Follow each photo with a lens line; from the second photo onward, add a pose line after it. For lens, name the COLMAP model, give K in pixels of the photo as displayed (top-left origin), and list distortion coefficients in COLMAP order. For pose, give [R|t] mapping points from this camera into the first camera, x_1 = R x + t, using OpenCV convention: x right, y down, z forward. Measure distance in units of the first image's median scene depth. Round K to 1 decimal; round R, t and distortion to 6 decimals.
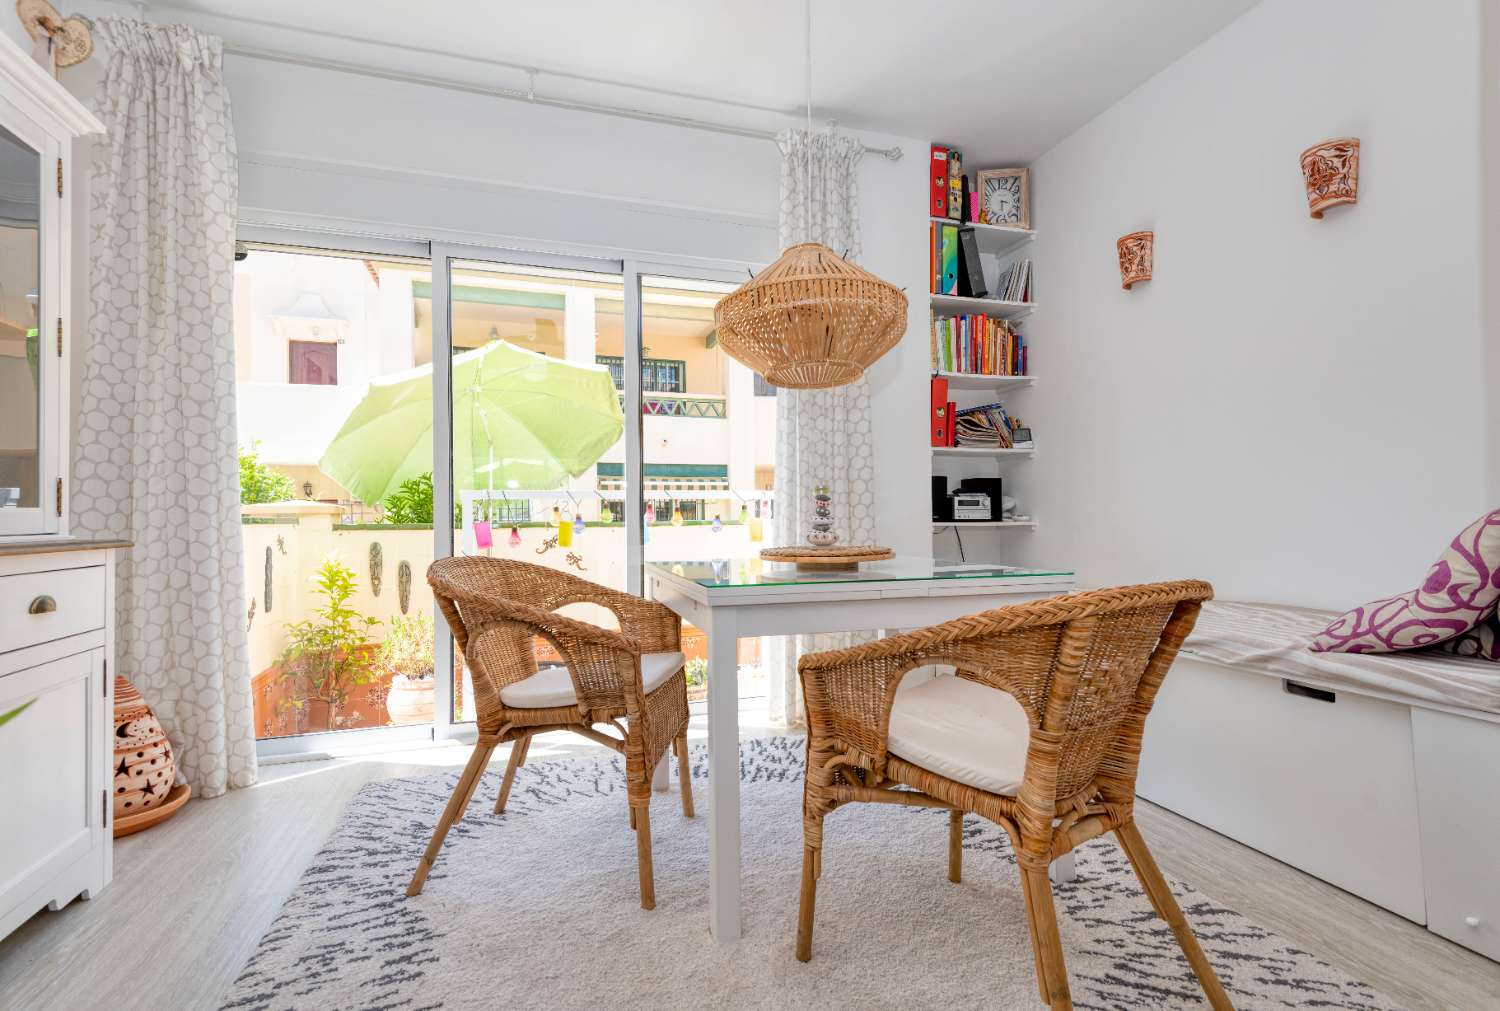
lens RADIAL K [[708.0, 0, 750.0], [0, 708.0, 505.5], [0, 0, 1]] dist [0.000374, -0.000520]
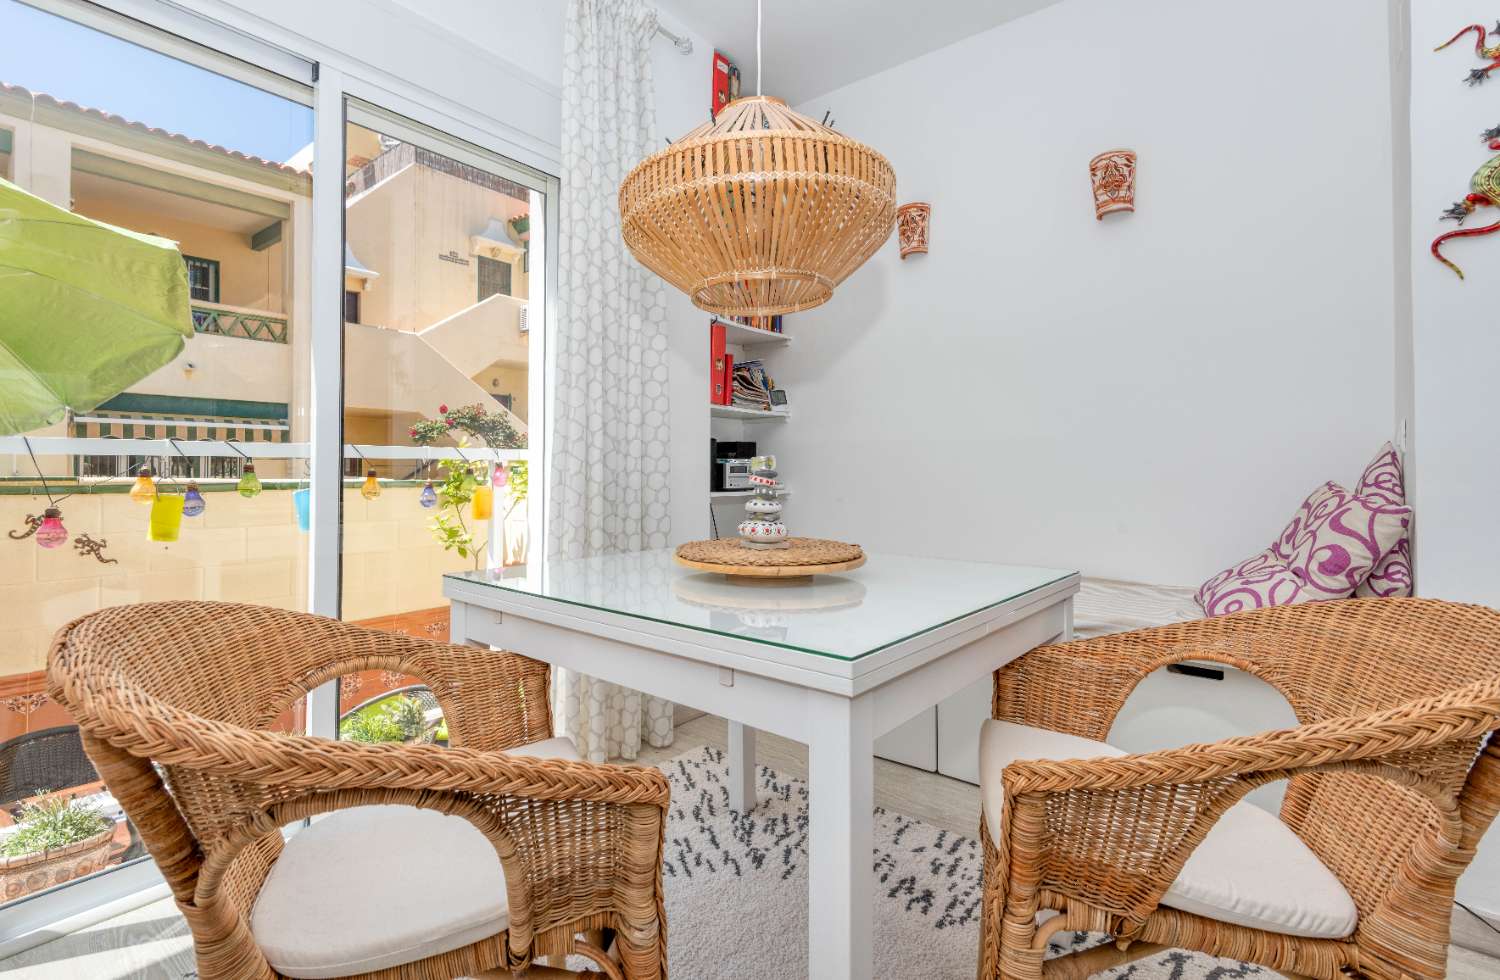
lens RADIAL K [[718.5, 0, 748.3], [0, 718.5, 457.5], [0, 0, 1]] dist [0.034780, -0.014597]
pose [[0.841652, 0.023958, 0.539488, -0.190097], [-0.022860, 0.999701, -0.008732, -0.012721], [-0.539536, -0.004983, 0.841948, 0.265983]]
